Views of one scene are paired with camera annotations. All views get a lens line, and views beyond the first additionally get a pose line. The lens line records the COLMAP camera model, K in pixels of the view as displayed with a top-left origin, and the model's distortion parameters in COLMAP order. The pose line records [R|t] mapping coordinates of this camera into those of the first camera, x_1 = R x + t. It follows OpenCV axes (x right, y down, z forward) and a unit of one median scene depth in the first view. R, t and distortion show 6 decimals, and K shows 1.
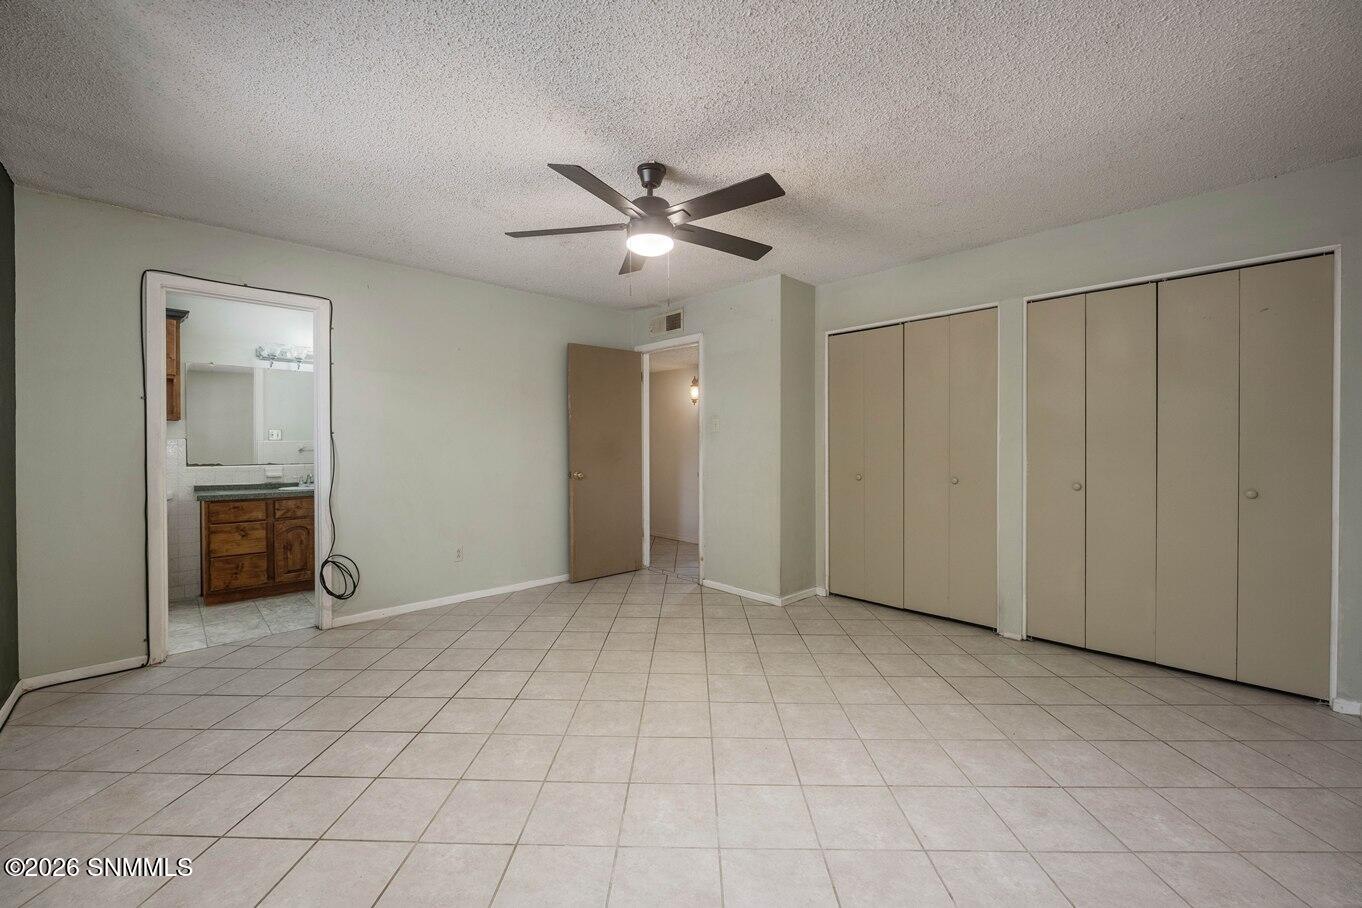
lens RADIAL K [[547.9, 0, 679.7], [0, 547.9, 449.8], [0, 0, 1]] dist [-0.001531, -0.001566]
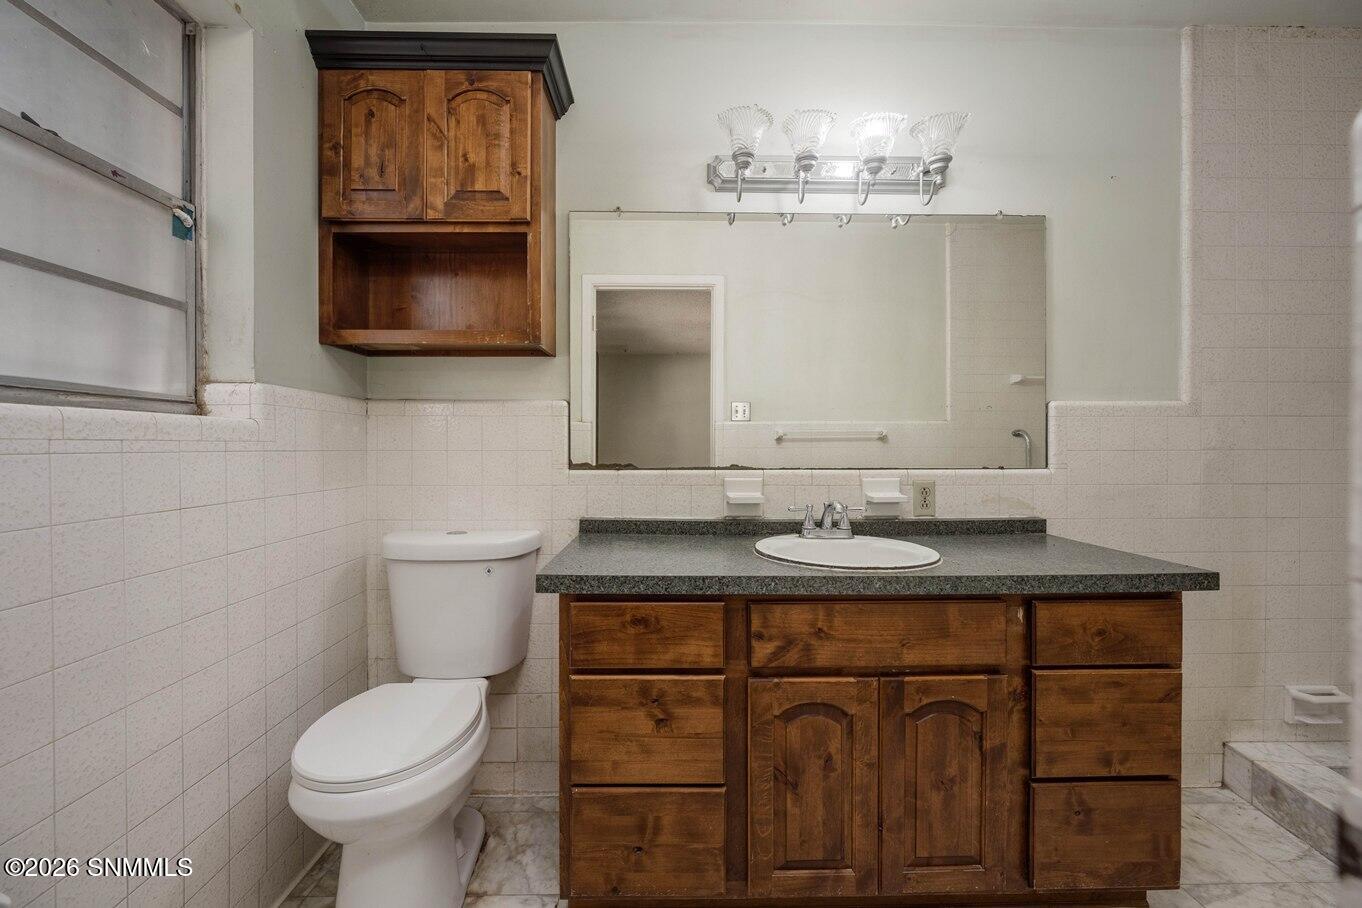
lens RADIAL K [[547.9, 0, 674.9], [0, 547.9, 447.7], [0, 0, 1]] dist [-0.001531, -0.001566]
pose [[0.736766, 0.006816, -0.676114, -0.577903], [-0.008849, 0.999961, 0.000438, 0.013742], [0.676090, 0.005660, 0.736797, 0.765102]]
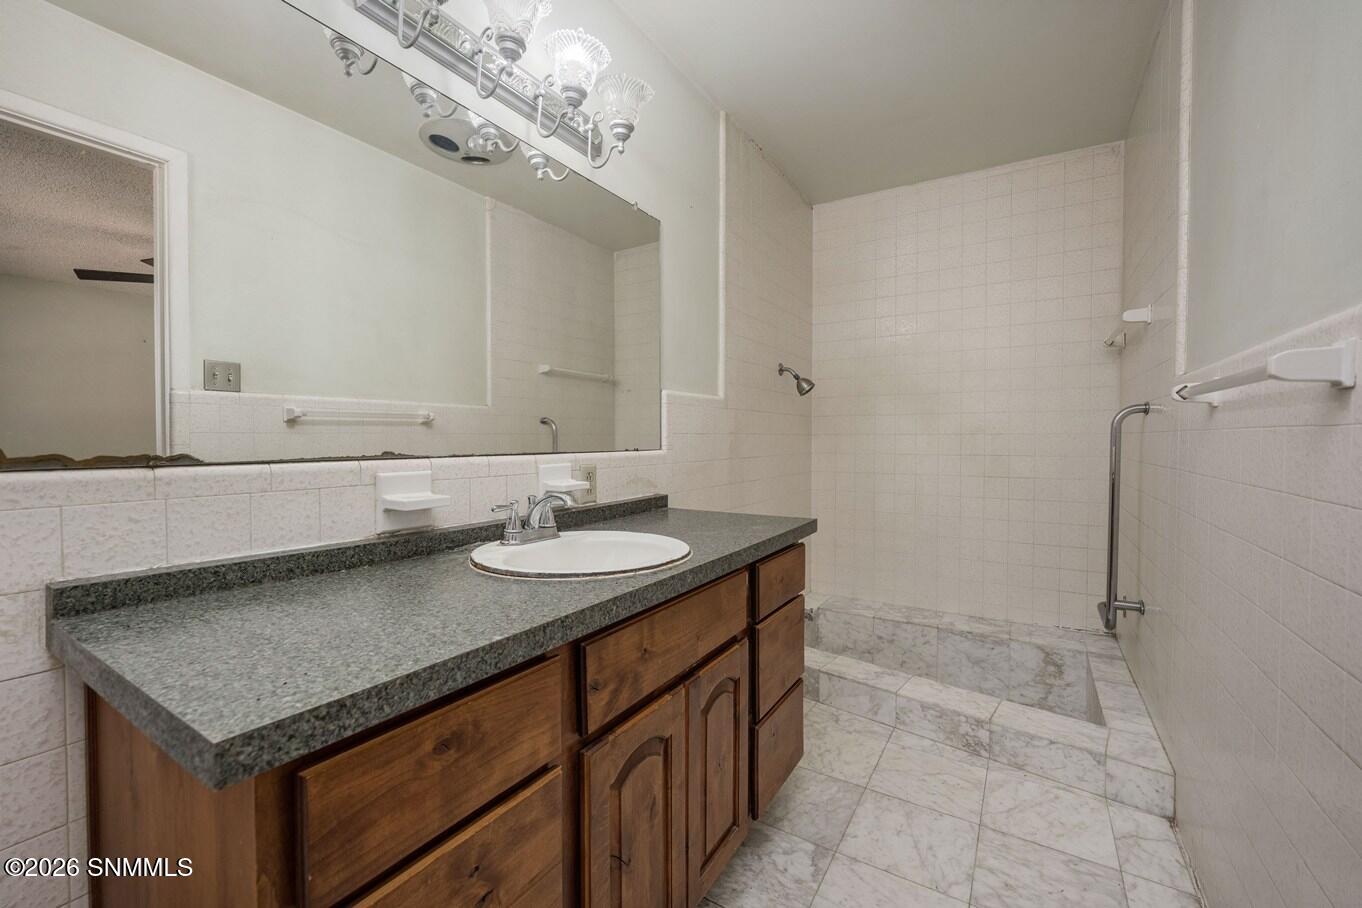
lens RADIAL K [[560.9, 0, 678.2], [0, 560.9, 449.5], [0, 0, 1]] dist [-0.007153, 0.000398]
pose [[0.966973, 0.000444, 0.254877, -0.755663], [-0.003505, 0.999927, 0.011559, 0.021428], [-0.254853, -0.012070, 0.966904, 0.798110]]
